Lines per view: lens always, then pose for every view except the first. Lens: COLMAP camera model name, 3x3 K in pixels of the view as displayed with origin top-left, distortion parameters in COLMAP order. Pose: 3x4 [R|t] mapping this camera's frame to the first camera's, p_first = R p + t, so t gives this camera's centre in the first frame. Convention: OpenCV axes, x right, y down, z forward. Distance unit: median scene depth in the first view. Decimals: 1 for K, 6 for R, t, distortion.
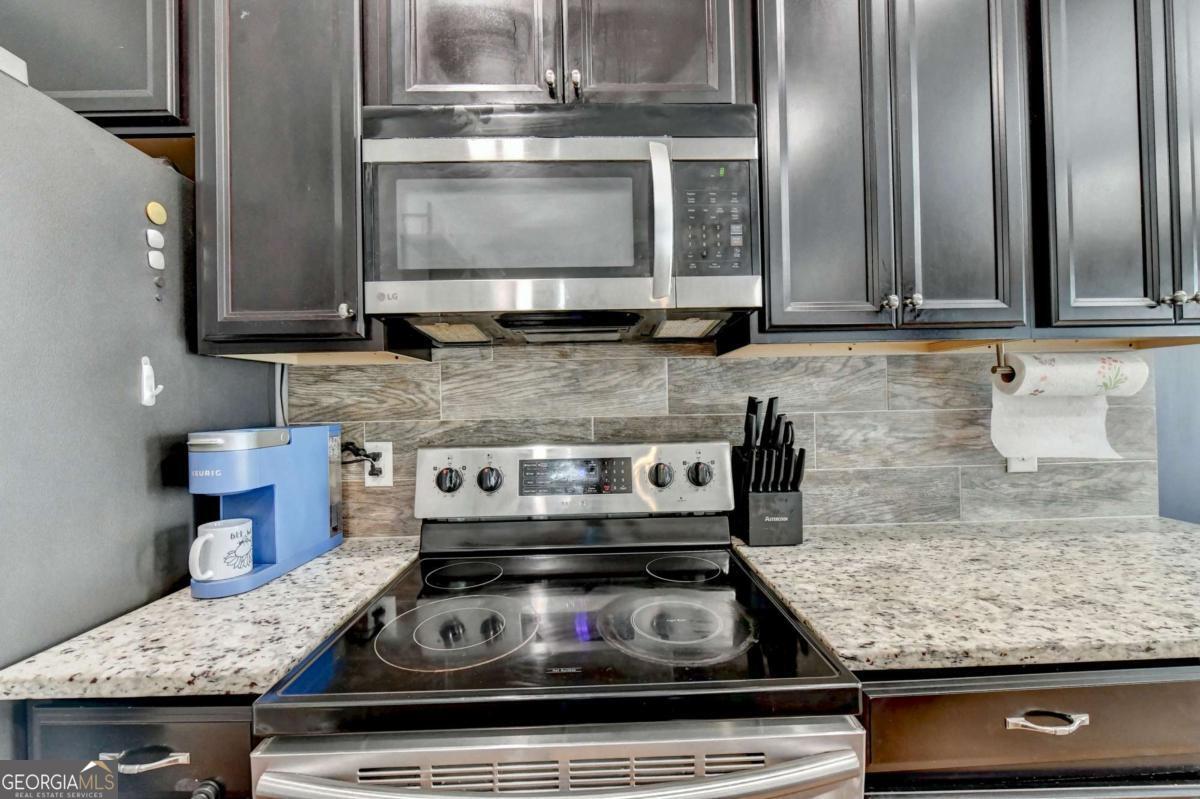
lens RADIAL K [[480.0, 0, 607.7], [0, 480.0, 401.2], [0, 0, 1]] dist [-0.006320, 0.000073]
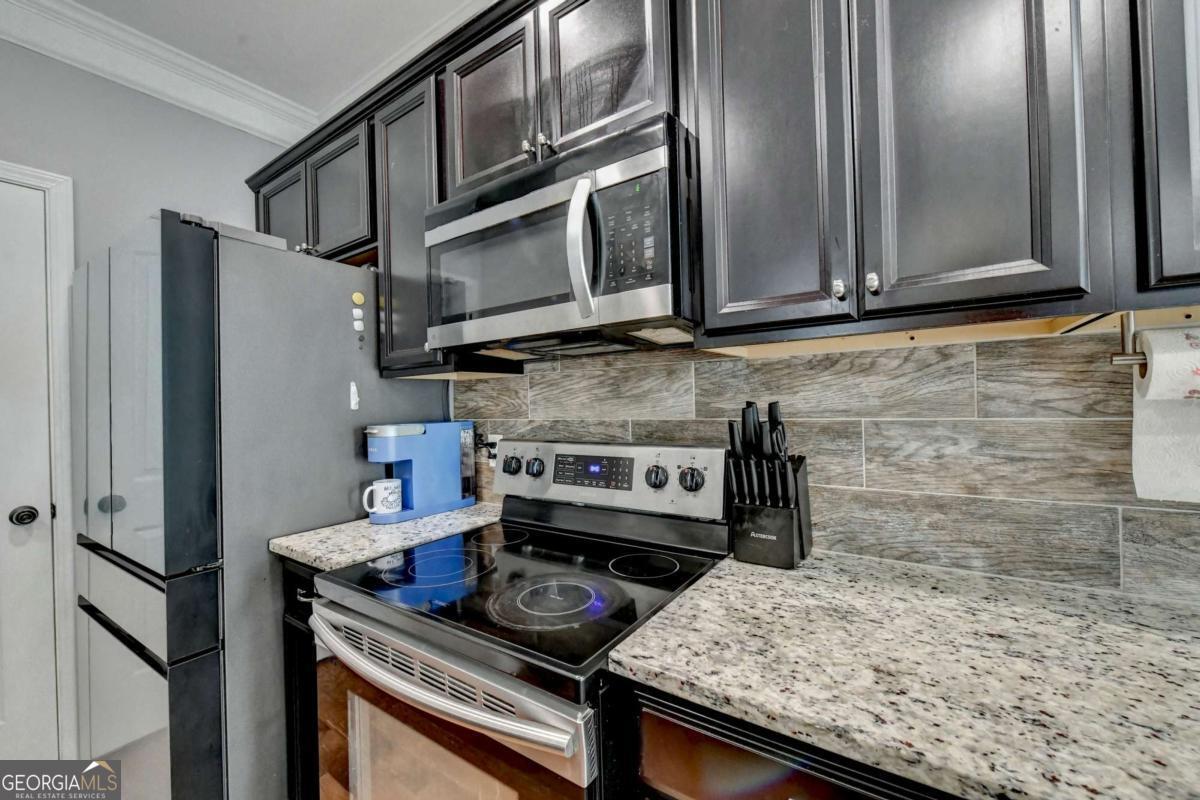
lens RADIAL K [[480.0, 0, 605.4], [0, 480.0, 400.8], [0, 0, 1]] dist [-0.006320, 0.000073]
pose [[0.808014, -0.002785, -0.589156, 0.579305], [0.010848, 0.999890, 0.010151, -0.021573], [0.589063, -0.014593, 0.807955, 0.080605]]
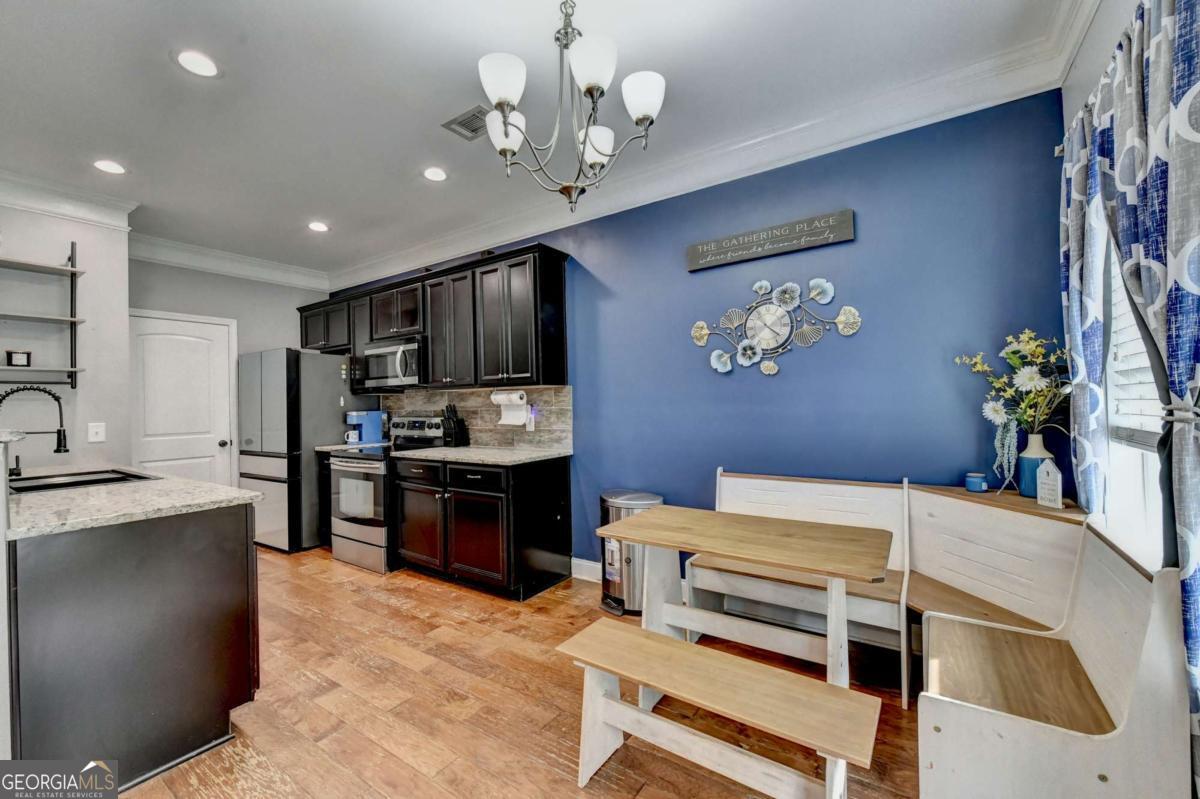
lens RADIAL K [[480.0, 0, 610.4], [0, 480.0, 401.7], [0, 0, 1]] dist [-0.006320, 0.000073]
pose [[0.818015, 0.001479, -0.575195, 2.980077], [0.006214, 0.999916, 0.011408, -0.054652], [0.575164, -0.012906, 0.817936, -1.055793]]
